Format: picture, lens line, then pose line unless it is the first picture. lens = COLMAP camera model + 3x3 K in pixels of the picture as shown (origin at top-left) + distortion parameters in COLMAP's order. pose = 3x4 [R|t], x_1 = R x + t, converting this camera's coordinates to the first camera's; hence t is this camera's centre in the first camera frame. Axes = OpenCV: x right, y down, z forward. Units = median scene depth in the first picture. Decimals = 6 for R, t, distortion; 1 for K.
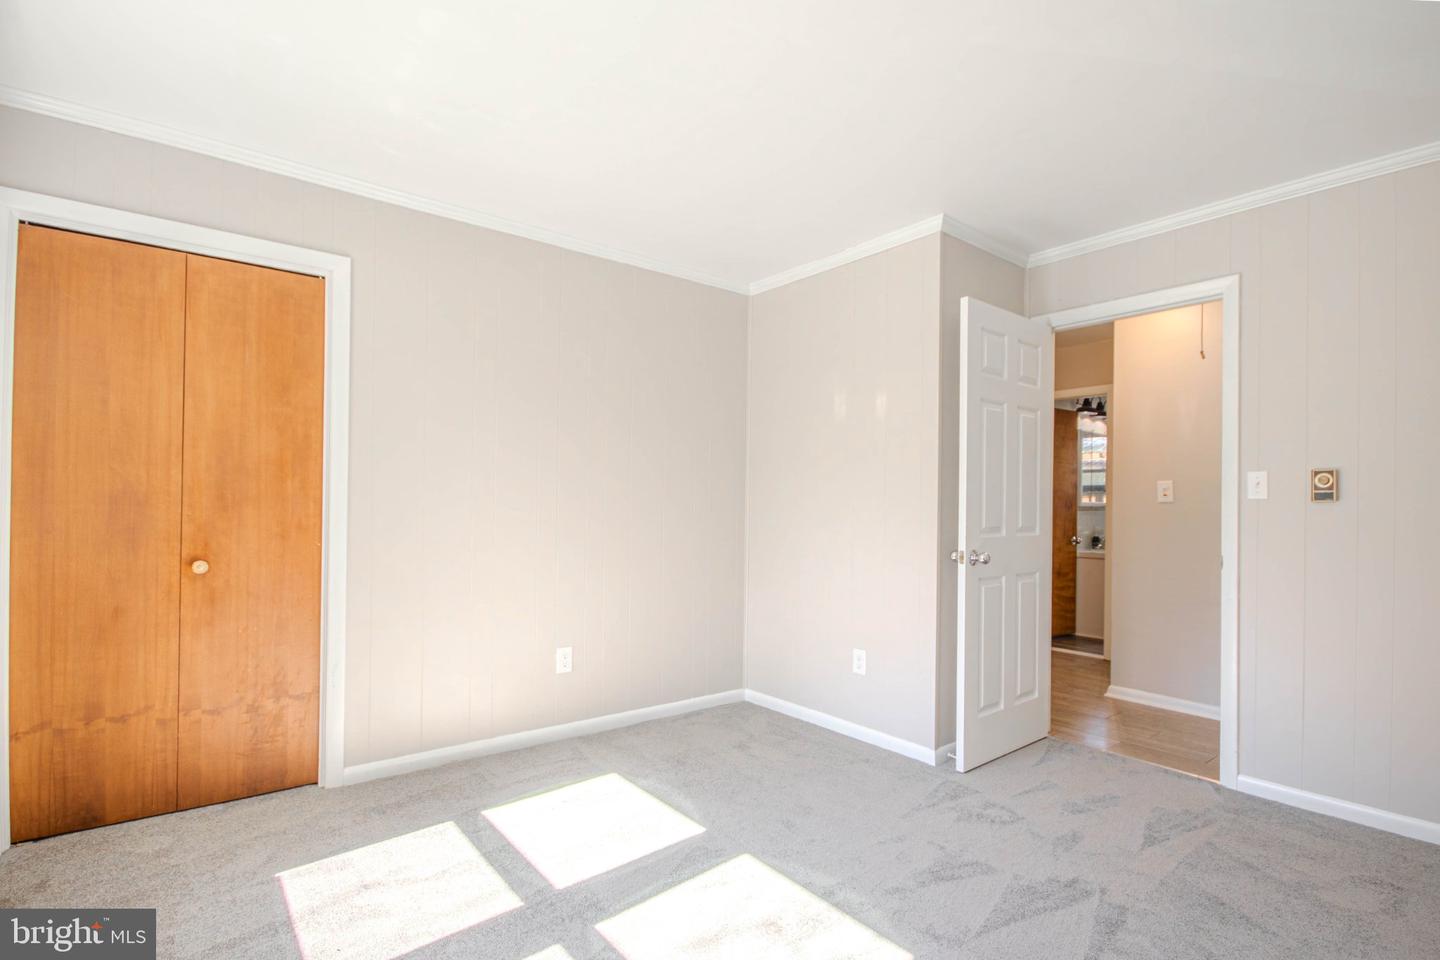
lens RADIAL K [[677.1, 0, 720.7], [0, 677.1, 497.9], [0, 0, 1]] dist [-0.016229, 0.000371]
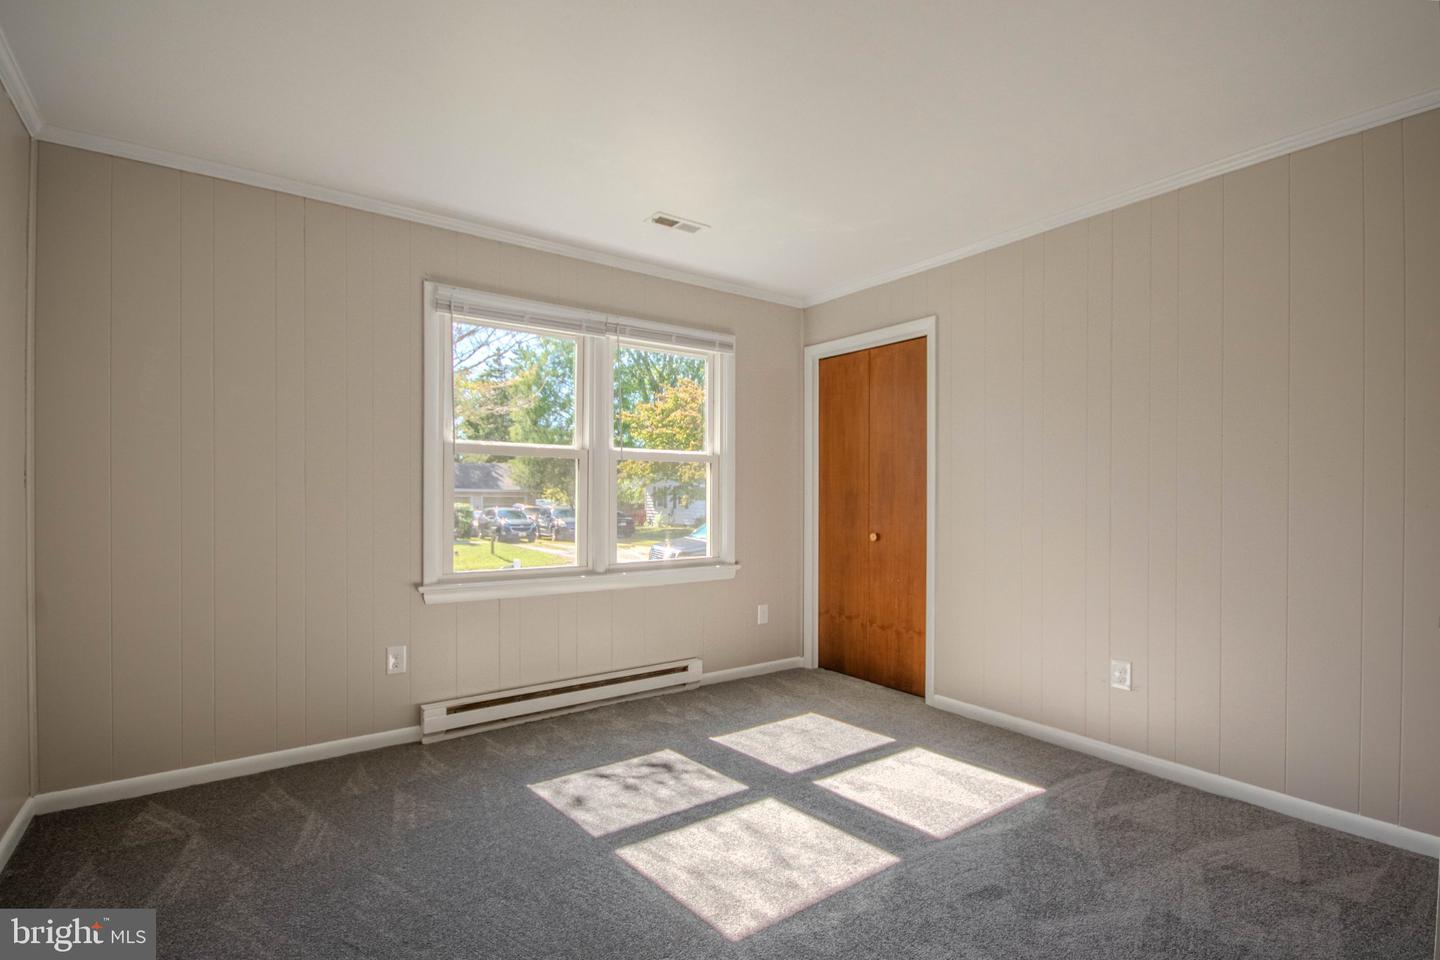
lens RADIAL K [[677.1, 0, 720.7], [0, 677.1, 497.9], [0, 0, 1]] dist [-0.016229, 0.000371]
pose [[-0.046022, -0.004299, -0.998931, 0.889674], [0.011050, 0.999927, -0.004812, 0.011465], [0.998879, -0.011259, -0.045971, 0.698536]]
